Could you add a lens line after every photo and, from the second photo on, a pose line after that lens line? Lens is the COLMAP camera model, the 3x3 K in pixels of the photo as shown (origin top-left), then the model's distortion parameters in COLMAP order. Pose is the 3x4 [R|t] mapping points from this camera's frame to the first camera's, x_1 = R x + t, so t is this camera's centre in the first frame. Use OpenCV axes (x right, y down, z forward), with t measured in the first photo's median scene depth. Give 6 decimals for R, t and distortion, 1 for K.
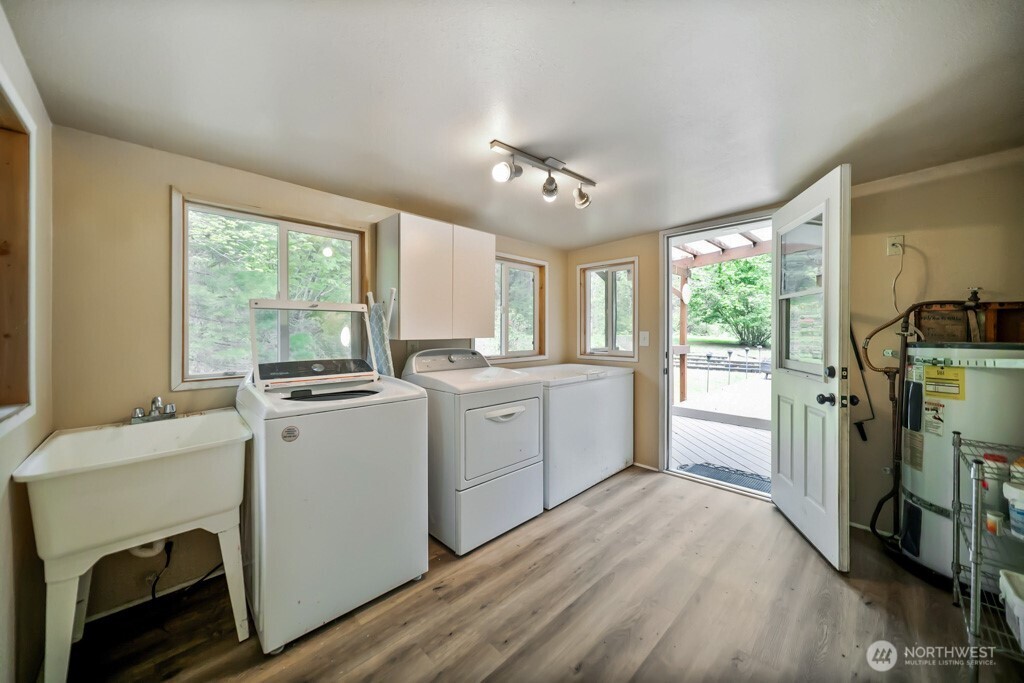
lens RADIAL K [[368.0, 0, 511.7], [0, 368.0, 330.6], [0, 0, 1]] dist [0.001292, -0.000115]
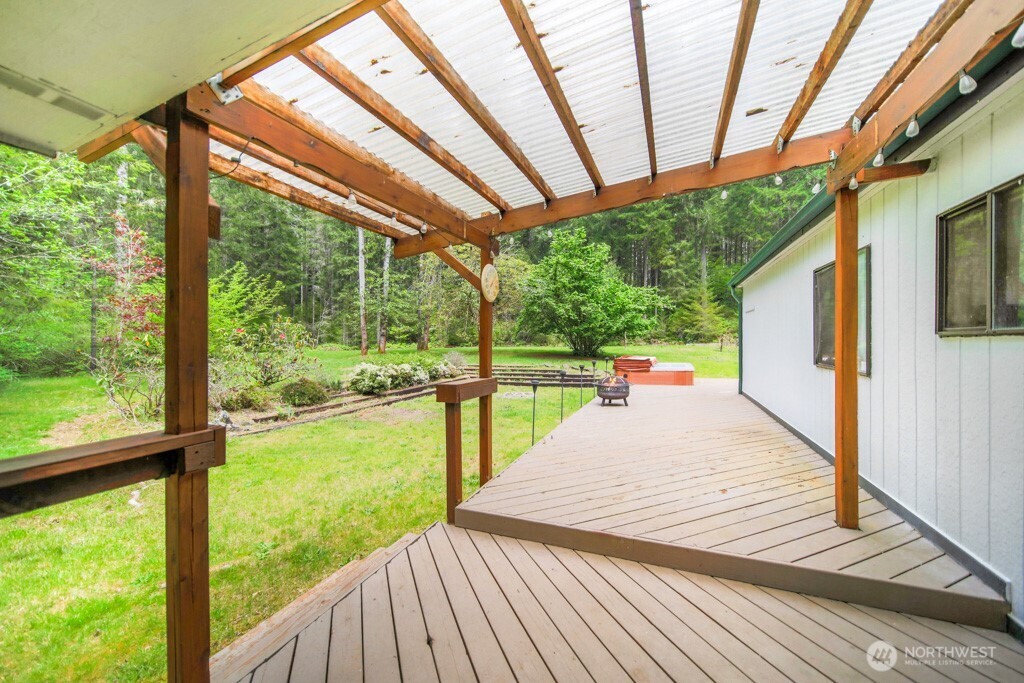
lens RADIAL K [[368.0, 0, 509.0], [0, 368.0, 343.3], [0, 0, 1]] dist [0.001292, -0.000115]
pose [[0.927723, -0.013357, 0.373031, 0.106167], [0.010135, 0.999892, 0.010596, -0.006118], [-0.373133, -0.006049, 0.927758, 0.174437]]
